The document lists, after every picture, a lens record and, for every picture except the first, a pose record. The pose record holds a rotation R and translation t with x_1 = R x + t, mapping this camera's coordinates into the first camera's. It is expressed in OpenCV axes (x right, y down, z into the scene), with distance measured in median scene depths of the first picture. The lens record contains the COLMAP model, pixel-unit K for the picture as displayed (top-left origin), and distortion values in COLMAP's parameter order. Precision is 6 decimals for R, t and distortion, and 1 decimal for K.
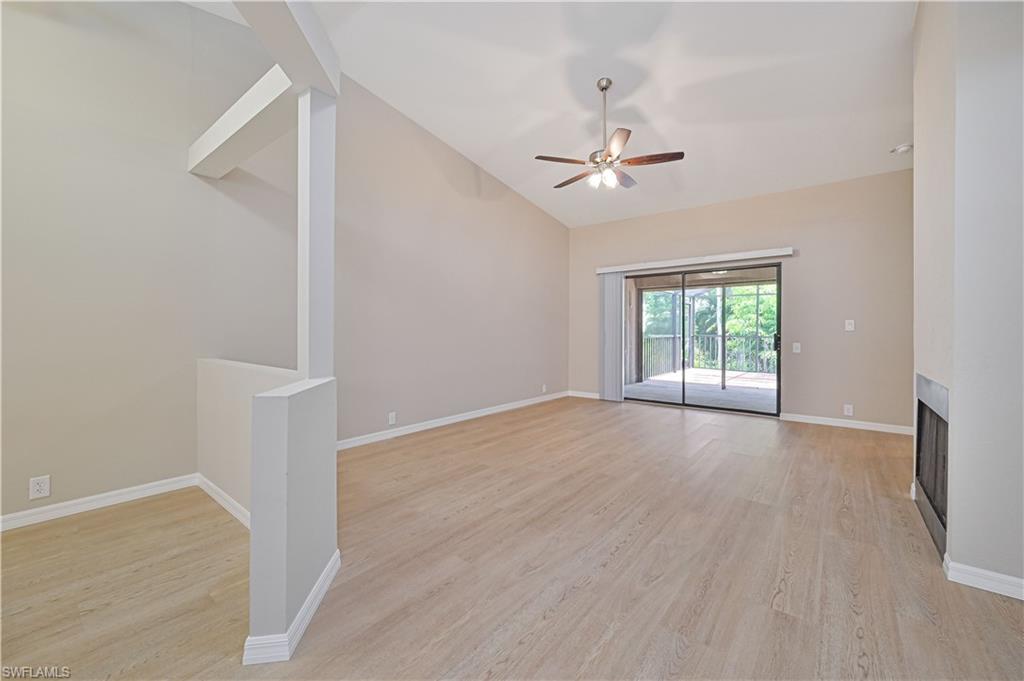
lens RADIAL K [[402.1, 0, 515.4], [0, 402.1, 331.4], [0, 0, 1]] dist [-0.002638, -0.000308]
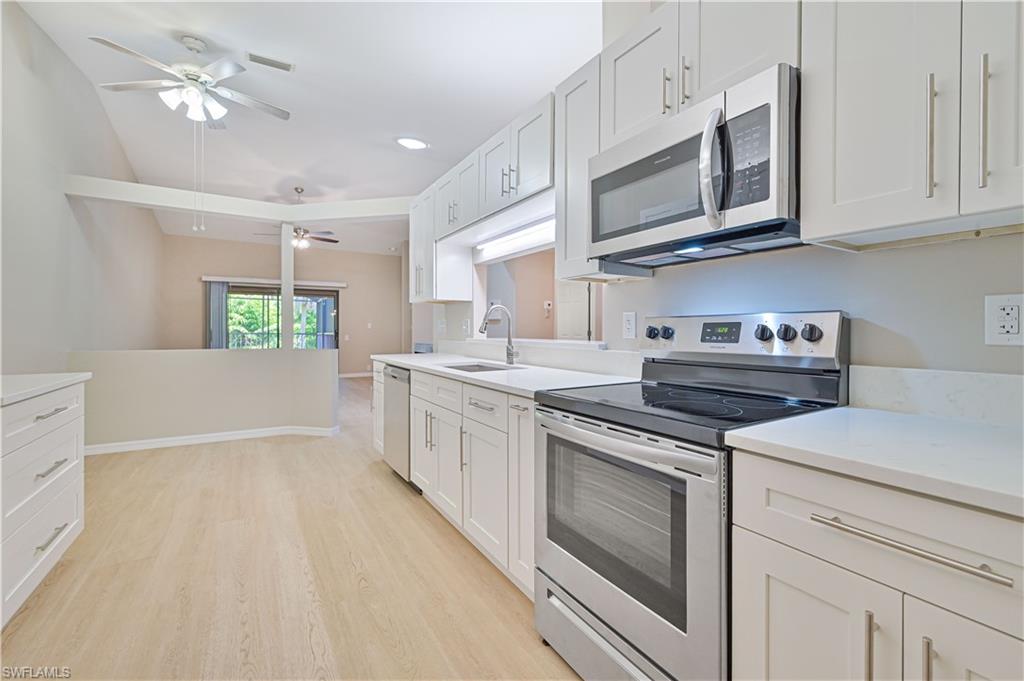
lens RADIAL K [[422.2, 0, 510.8], [0, 422.2, 329.6], [0, 0, 1]] dist [-0.001372, -0.000152]
pose [[0.337565, -0.003247, 0.941297, -0.837235], [0.003905, 0.999990, 0.002049, 0.002533], [-0.941294, 0.002984, 0.337574, -0.350497]]
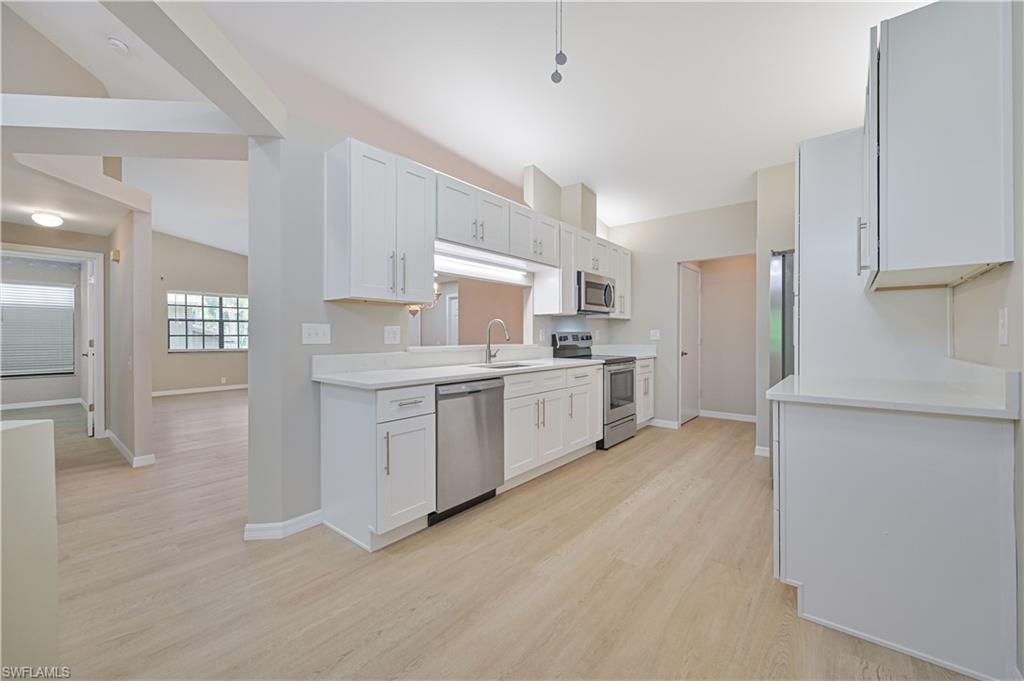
lens RADIAL K [[398.5, 0, 515.1], [0, 398.5, 335.1], [0, 0, 1]] dist [-0.000255, 0.000002]
pose [[-0.999745, 0.001126, 0.022534, -0.408460], [0.001139, 0.999999, 0.000576, -0.001034], [-0.022534, 0.000601, -0.999746, 0.470820]]
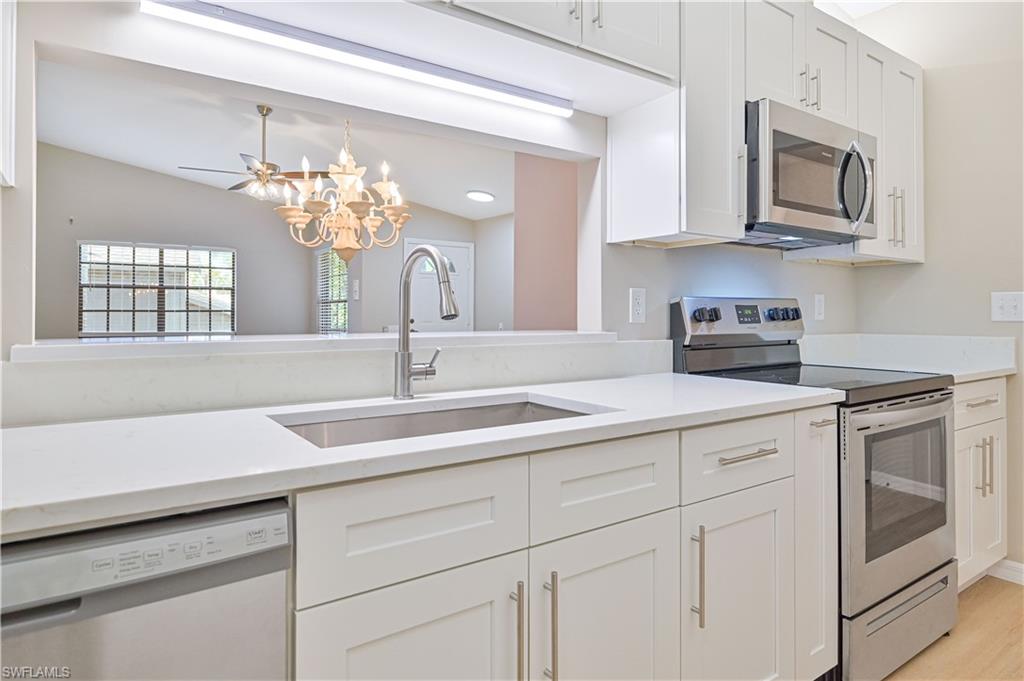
lens RADIAL K [[596.7, 0, 525.3], [0, 596.7, 305.8], [0, 0, 1]] dist [0.004091, 0.000836]
pose [[-0.959238, 0.002411, 0.282588, -0.485739], [-0.001264, 0.999917, -0.012821, 0.005206], [-0.282595, -0.012656, -0.959156, 0.080846]]
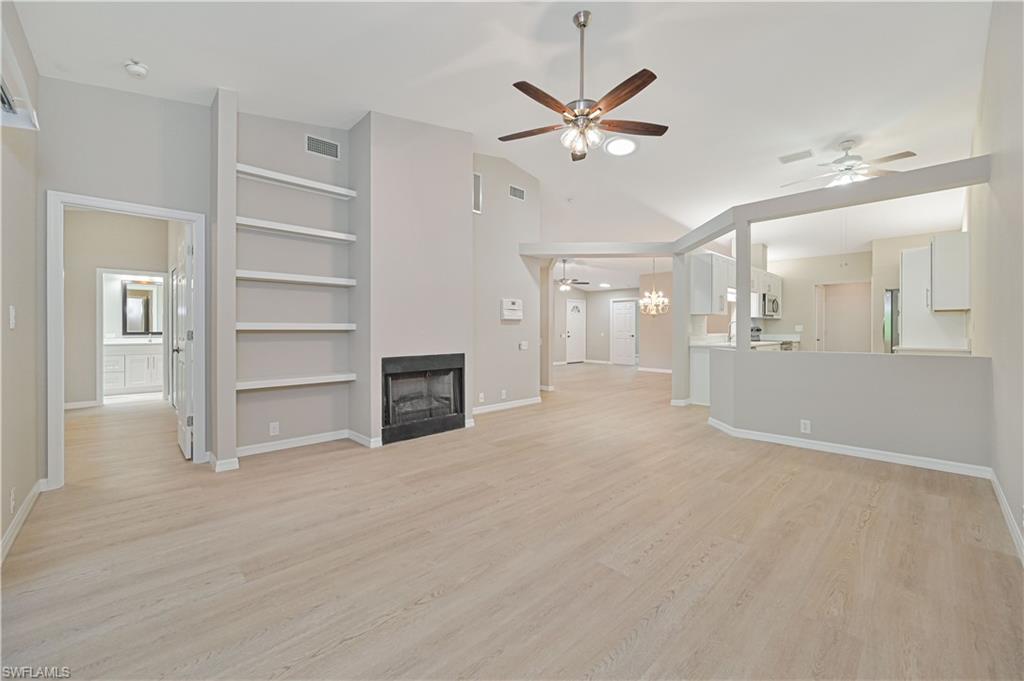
lens RADIAL K [[410.3, 0, 509.4], [0, 410.3, 329.3], [0, 0, 1]] dist [-0.003826, -0.000017]
pose [[-0.990394, -0.001452, 0.138268, 0.171026], [-0.000994, 0.999994, 0.003384, -0.001998], [-0.138272, 0.003214, -0.990389, 1.245625]]
